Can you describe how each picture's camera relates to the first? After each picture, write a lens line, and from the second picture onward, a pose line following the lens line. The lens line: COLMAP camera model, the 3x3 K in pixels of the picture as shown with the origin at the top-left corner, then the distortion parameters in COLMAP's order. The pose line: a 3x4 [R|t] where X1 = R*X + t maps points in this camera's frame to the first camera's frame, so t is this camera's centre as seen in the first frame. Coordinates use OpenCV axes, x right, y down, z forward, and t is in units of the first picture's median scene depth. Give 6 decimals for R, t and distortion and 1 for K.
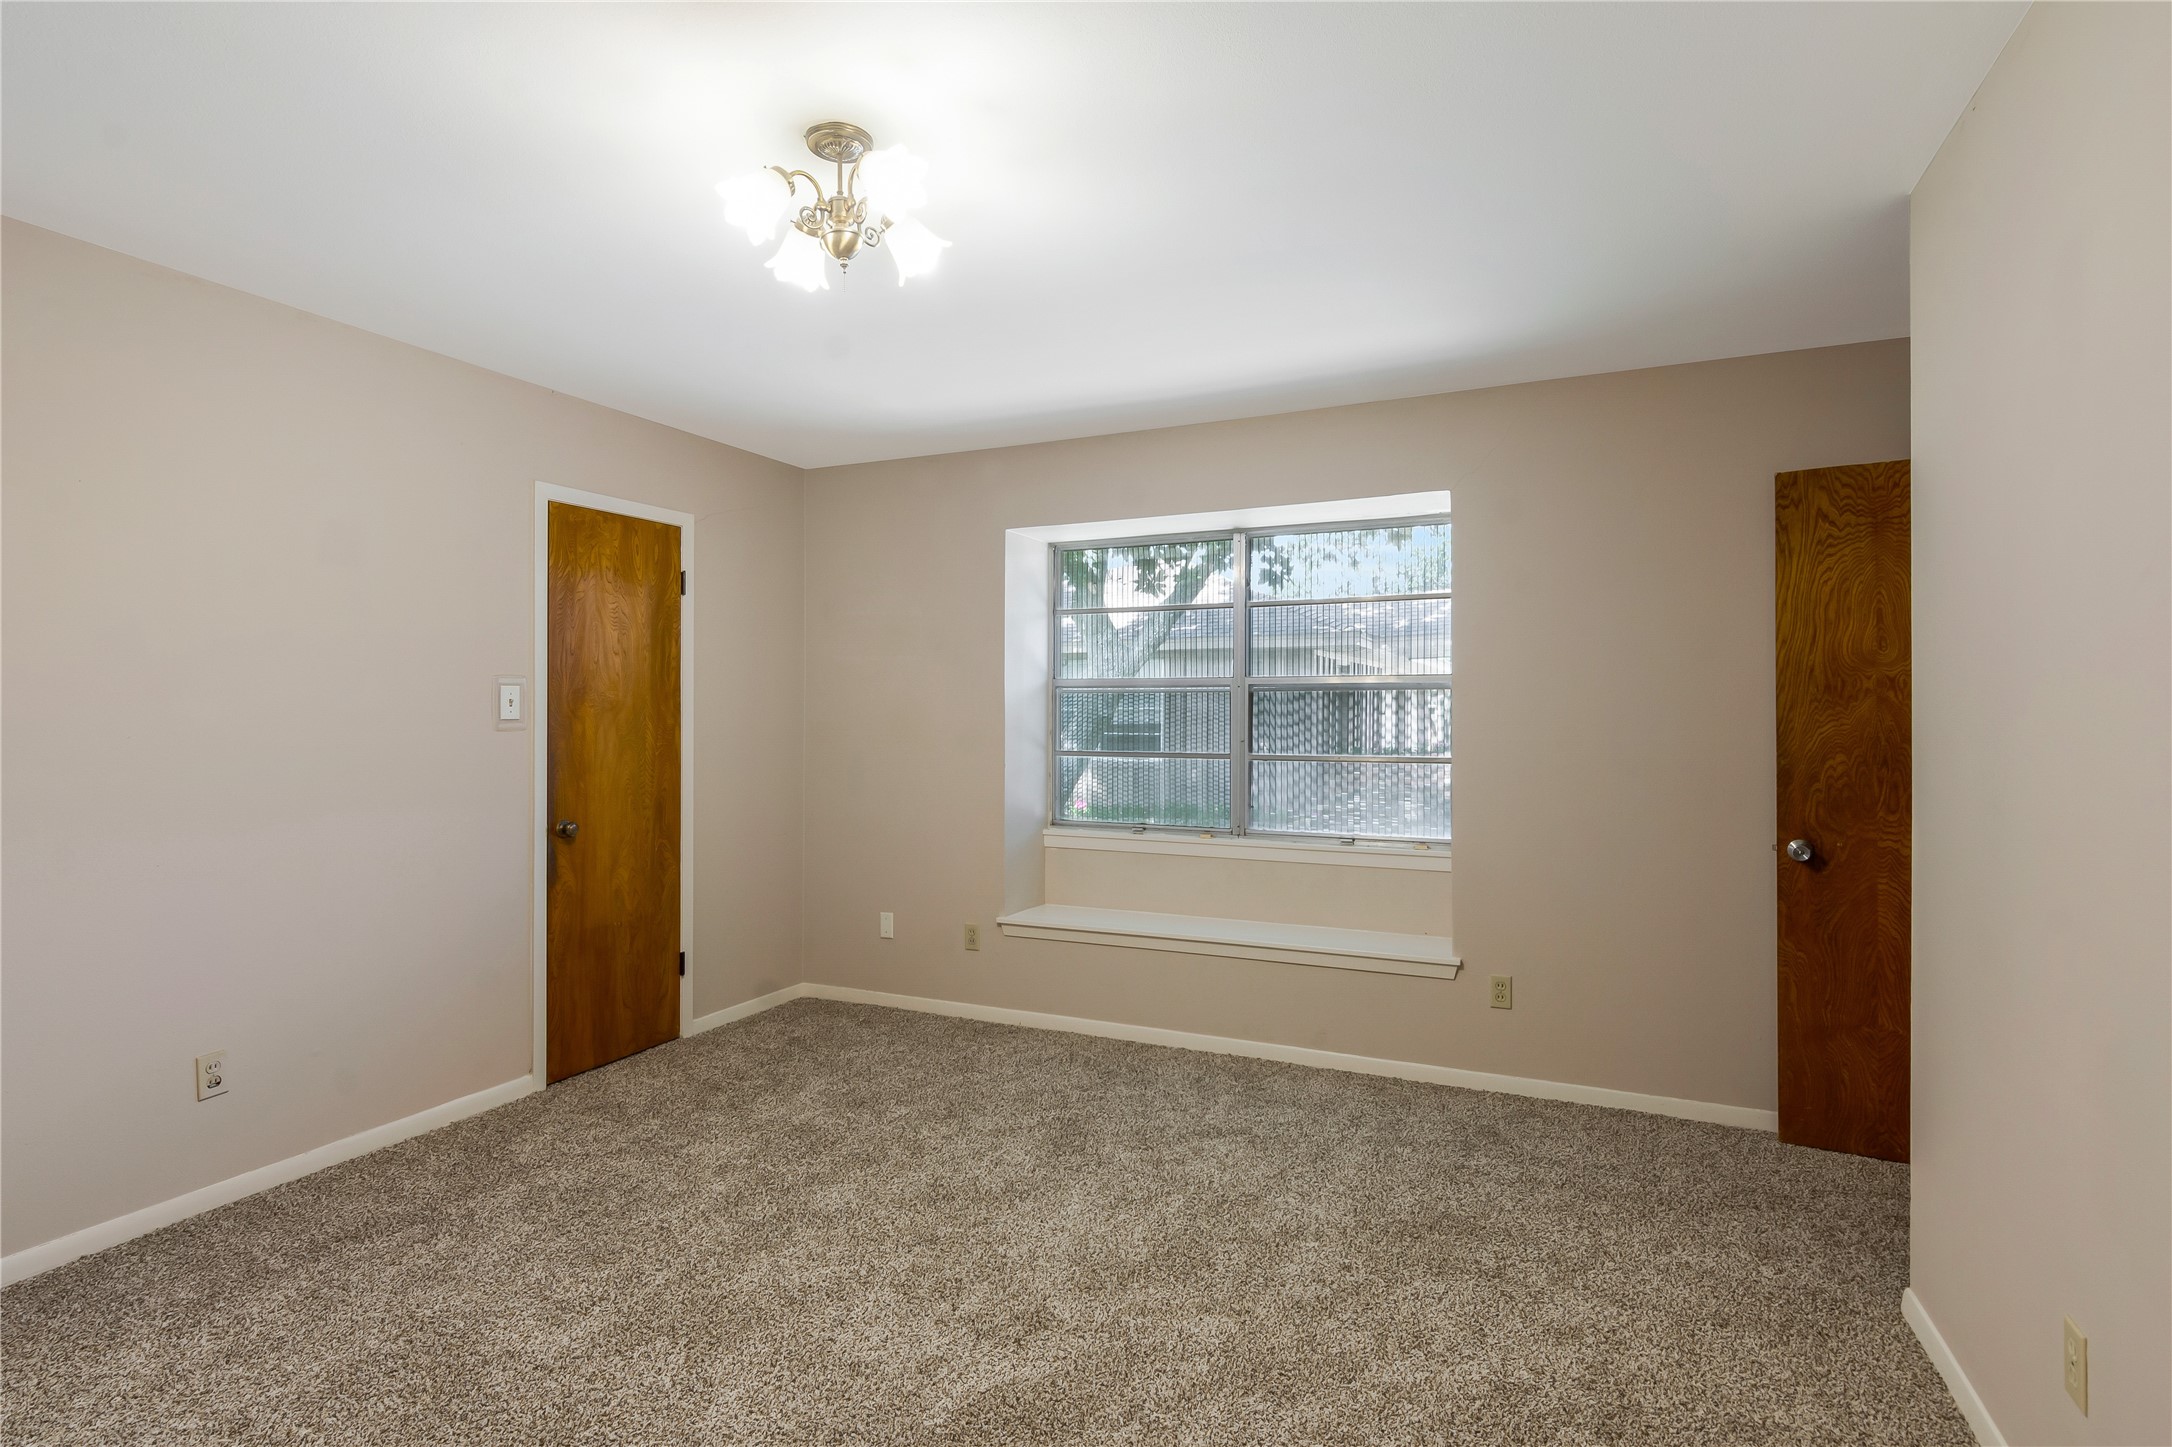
lens RADIAL K [[1078.9, 0, 1082.8], [0, 1078.9, 714.6], [0, 0, 1]] dist [-0.010703, 0.004508]
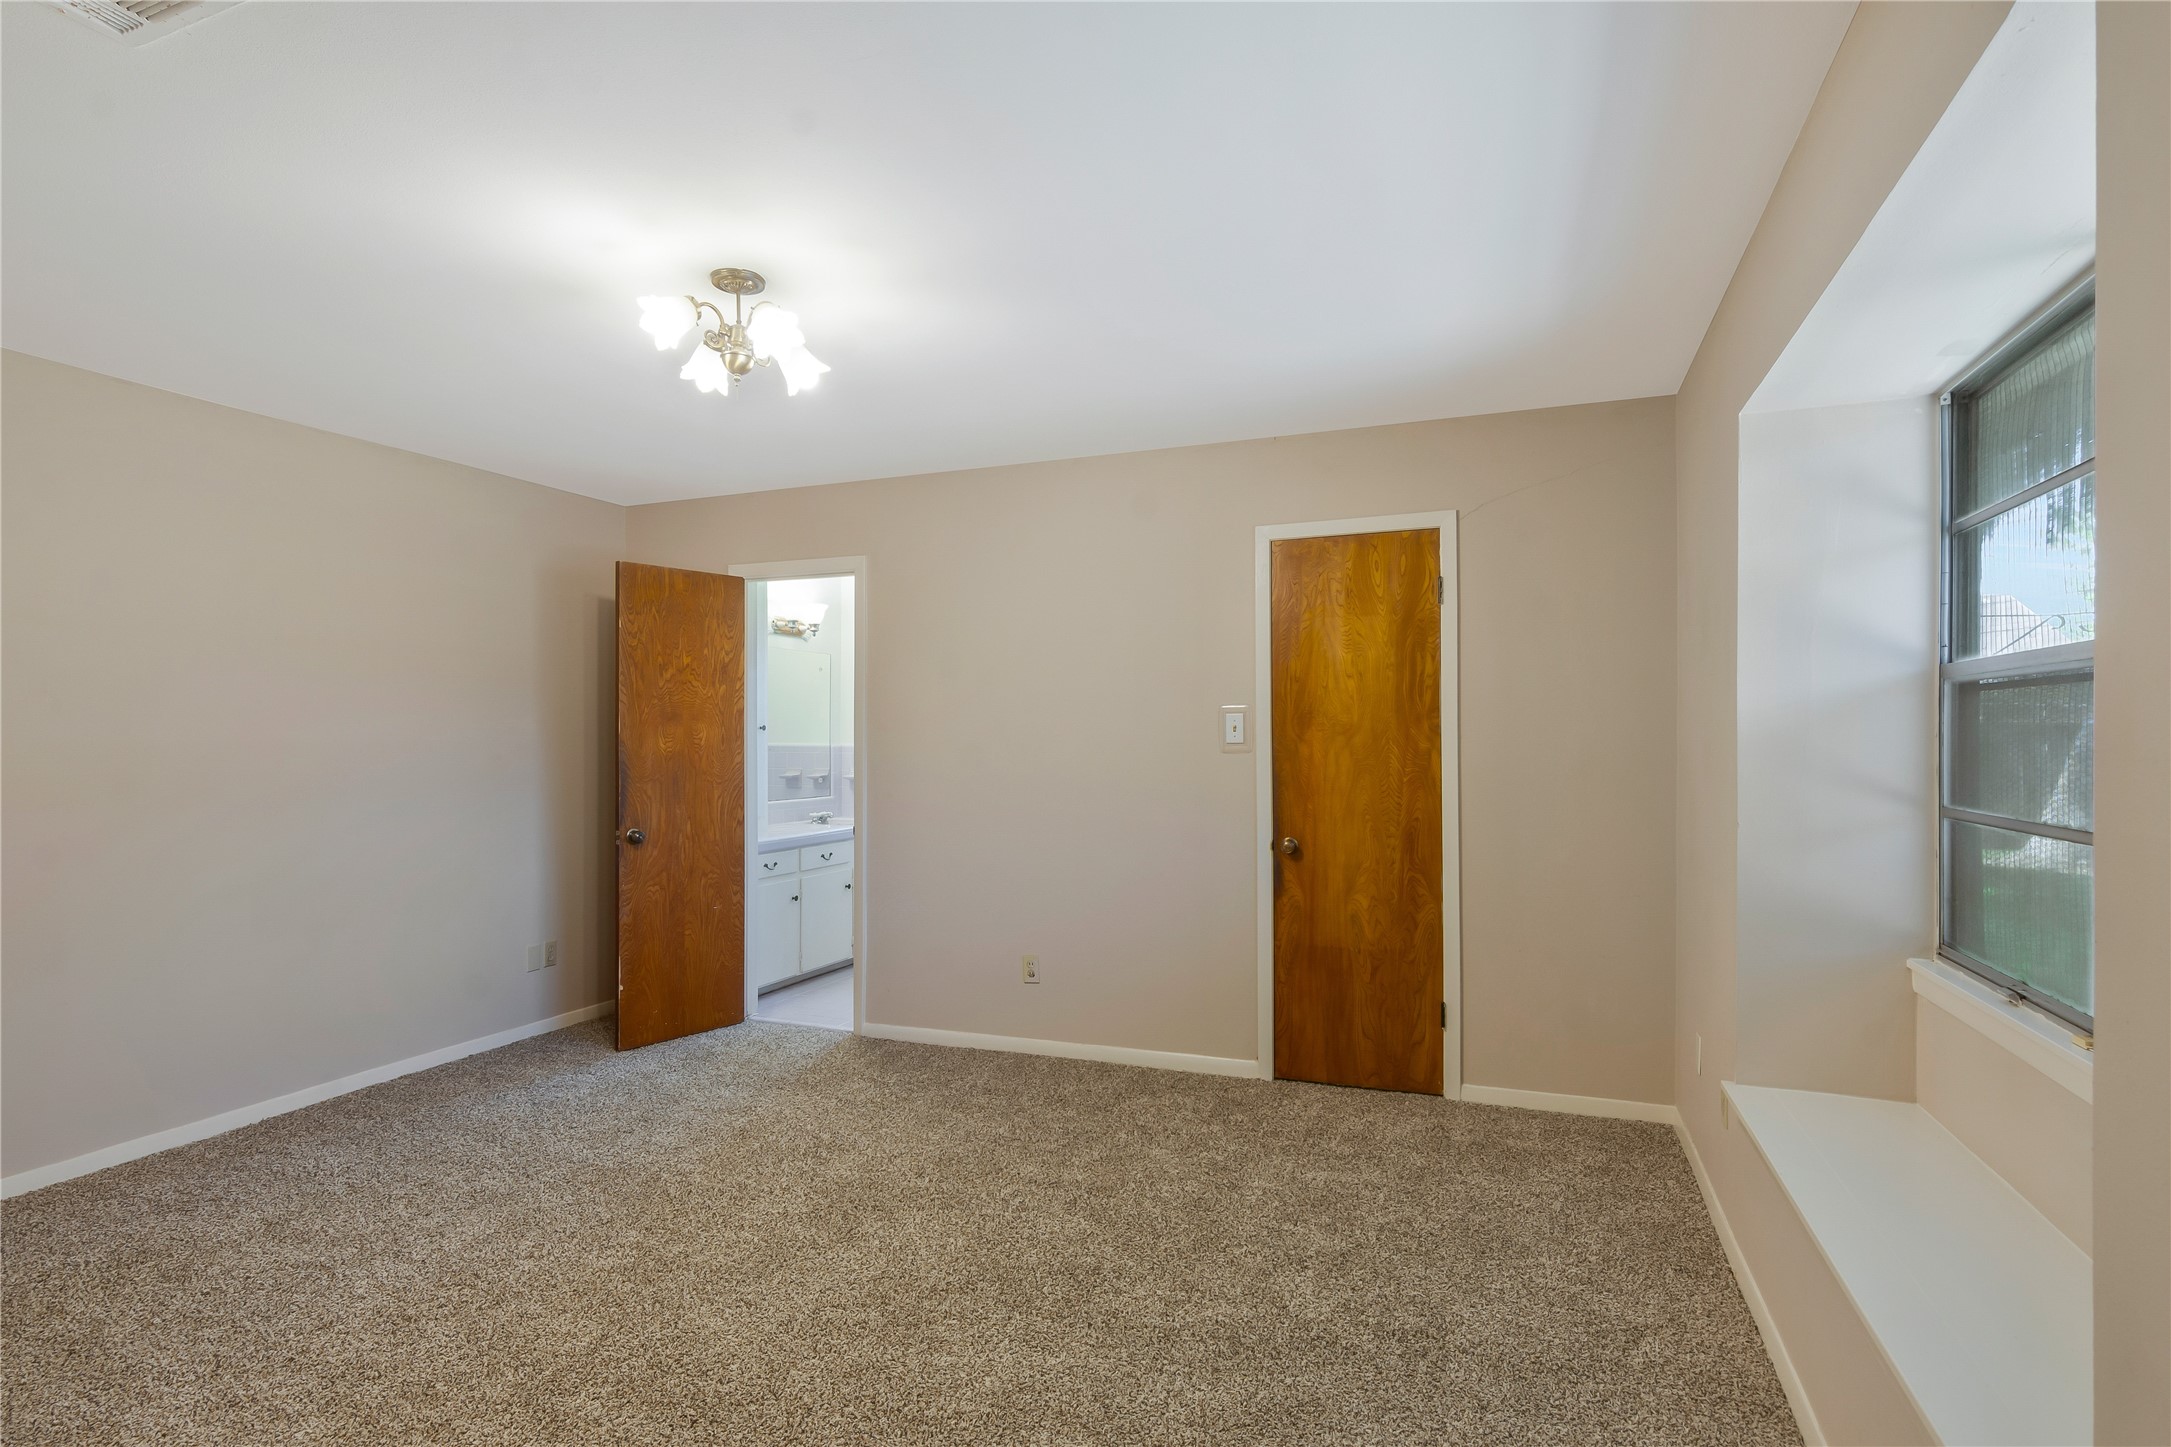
lens RADIAL K [[1078.4, 0, 1060.1], [0, 1078.4, 763.8], [0, 0, 1]] dist [-0.010703, 0.004508]
pose [[0.054442, 0.019567, -0.998325, 0.540895], [0.004459, 0.999793, 0.019839, 0.002753], [0.998507, -0.005531, 0.054344, 0.680927]]
